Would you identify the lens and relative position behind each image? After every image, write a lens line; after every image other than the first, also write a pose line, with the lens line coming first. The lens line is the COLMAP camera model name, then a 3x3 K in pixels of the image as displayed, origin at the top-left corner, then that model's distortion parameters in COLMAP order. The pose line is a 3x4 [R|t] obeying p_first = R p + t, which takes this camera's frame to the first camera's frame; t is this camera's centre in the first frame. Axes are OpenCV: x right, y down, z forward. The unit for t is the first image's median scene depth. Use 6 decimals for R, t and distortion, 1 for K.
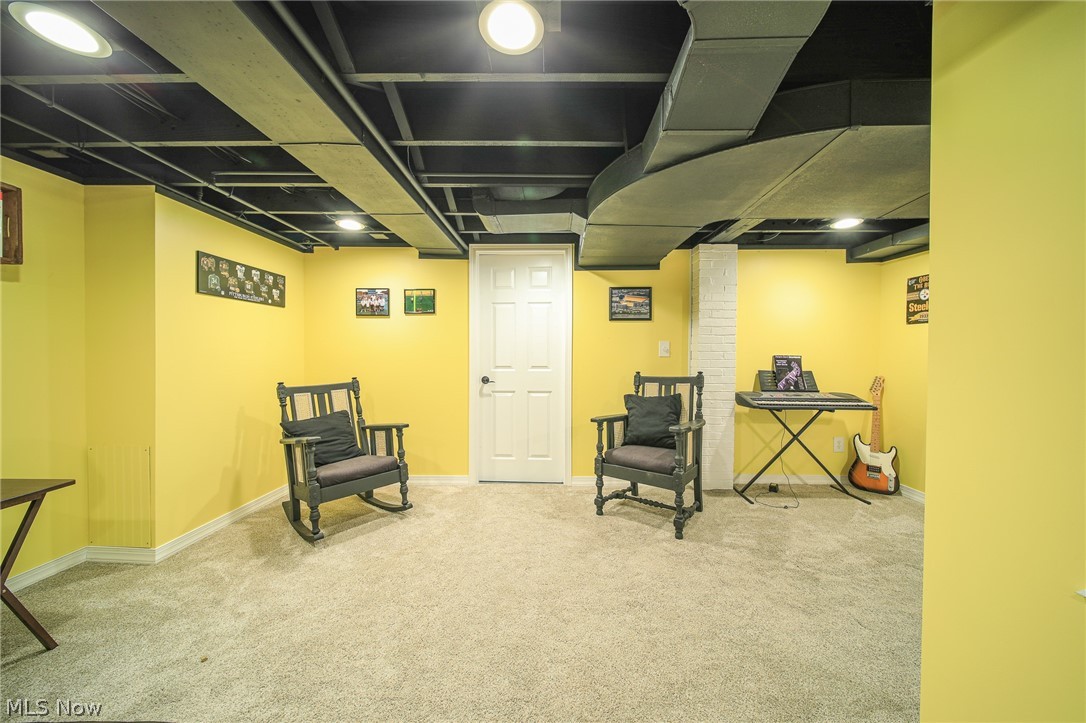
lens RADIAL K [[382.1, 0, 543.6], [0, 382.1, 359.5], [0, 0, 1]] dist [-0.000679, -0.000985]
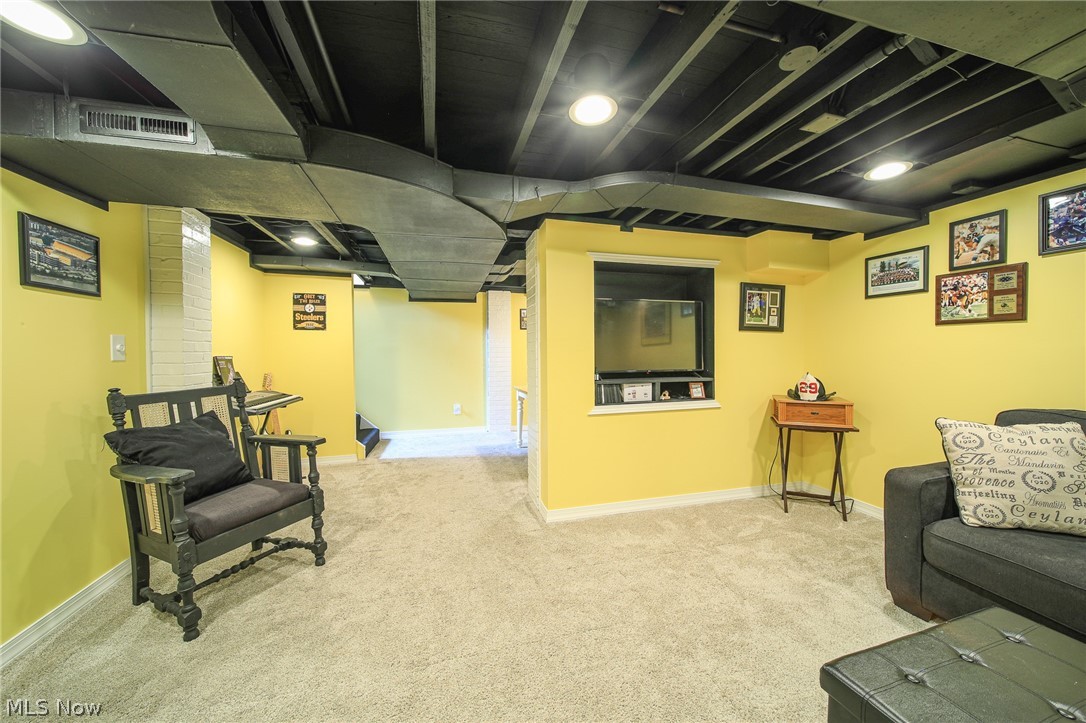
lens RADIAL K [[382.1, 0, 543.9], [0, 382.1, 357.9], [0, 0, 1]] dist [-0.000679, -0.000985]
pose [[-0.288286, -0.018082, 0.957374, -0.448556], [0.015282, 0.999607, 0.023481, -0.015335], [-0.957422, 0.021400, -0.287896, 0.536355]]
